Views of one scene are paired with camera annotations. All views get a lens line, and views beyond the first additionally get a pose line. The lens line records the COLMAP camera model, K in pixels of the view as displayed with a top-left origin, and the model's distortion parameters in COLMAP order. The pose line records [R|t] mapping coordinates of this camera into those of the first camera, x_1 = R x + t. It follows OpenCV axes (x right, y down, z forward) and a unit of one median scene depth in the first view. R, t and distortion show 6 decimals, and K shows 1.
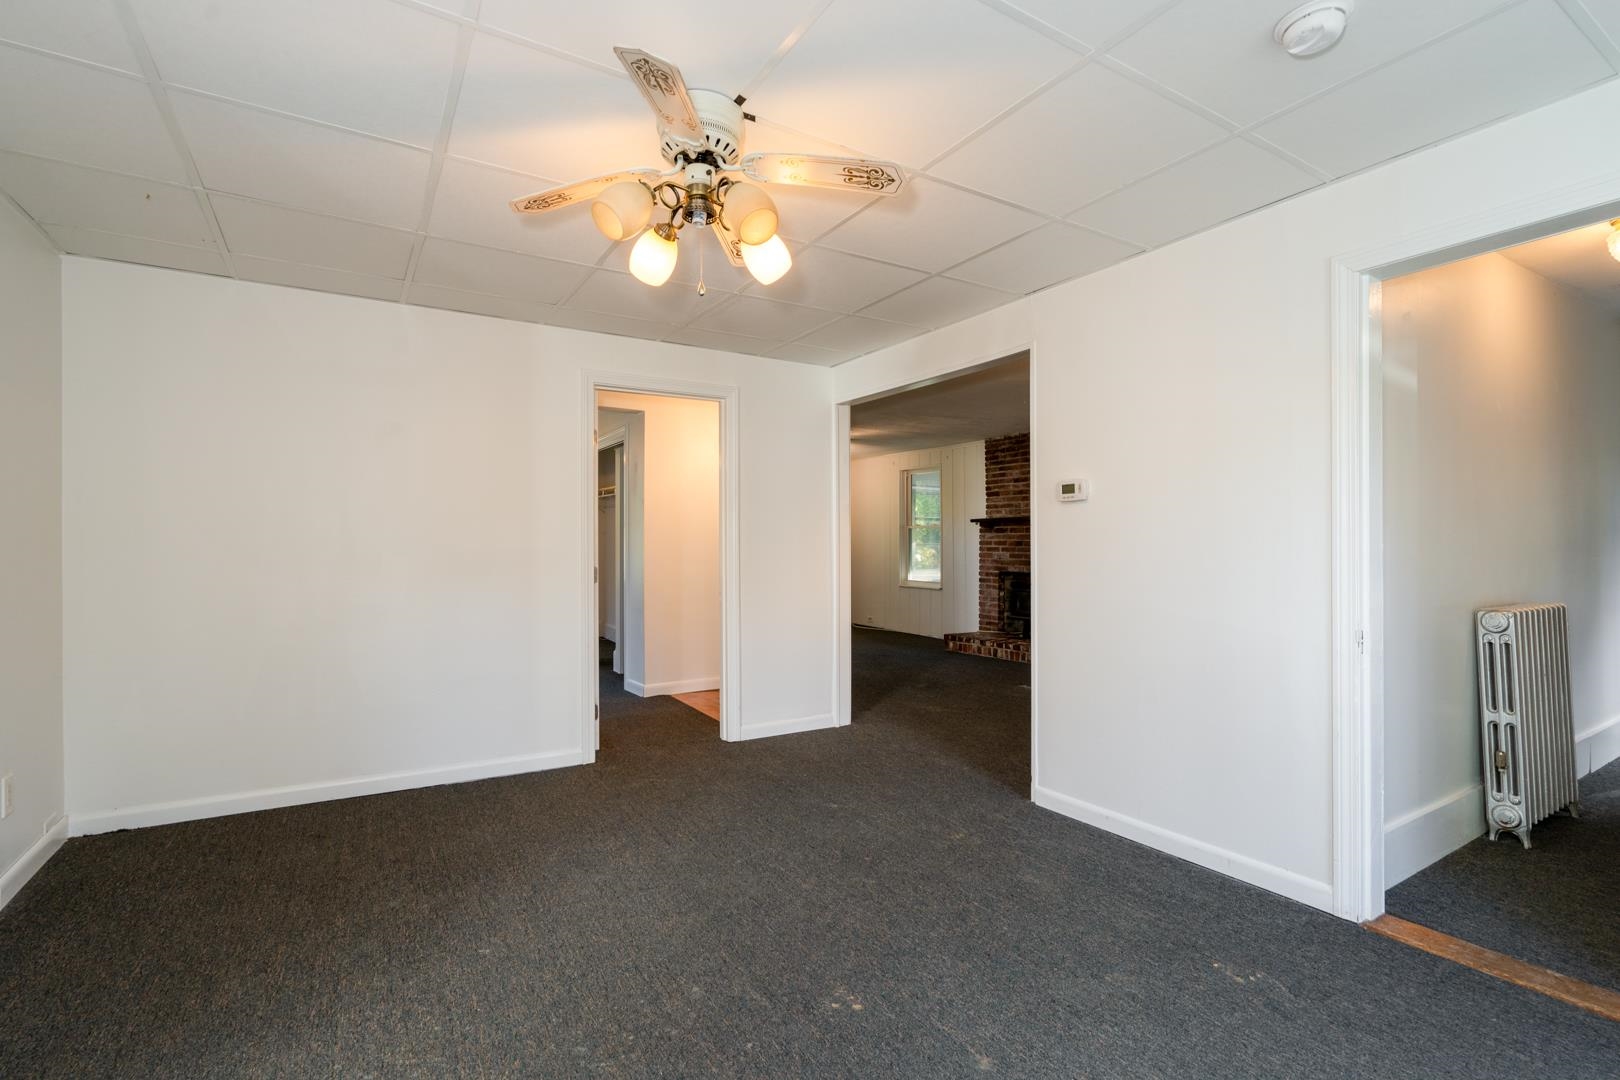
lens RADIAL K [[736.5, 0, 813.0], [0, 736.5, 543.9], [0, 0, 1]] dist [-0.000715, 0.000005]
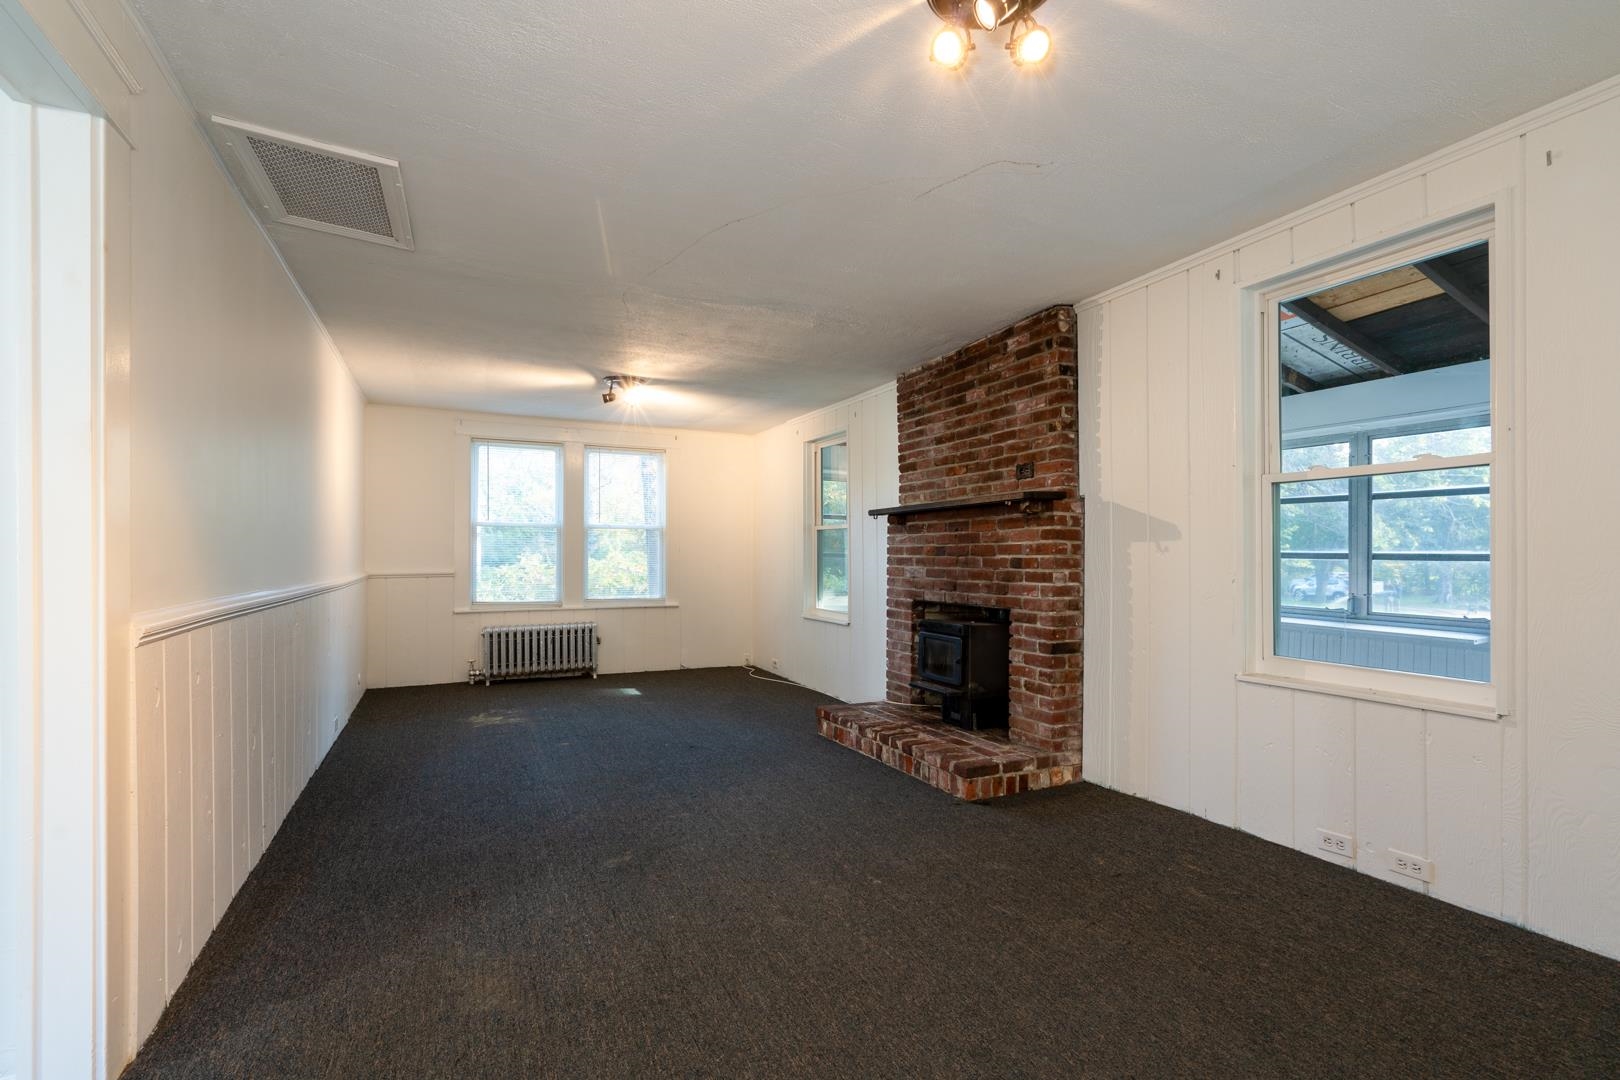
lens RADIAL K [[736.5, 0, 807.6], [0, 736.5, 547.2], [0, 0, 1]] dist [-0.000715, 0.000005]
pose [[0.992759, -0.002123, -0.120103, 0.238020], [0.001232, 0.999971, -0.007490, 0.000335], [0.120116, 0.007288, 0.992733, 0.412639]]
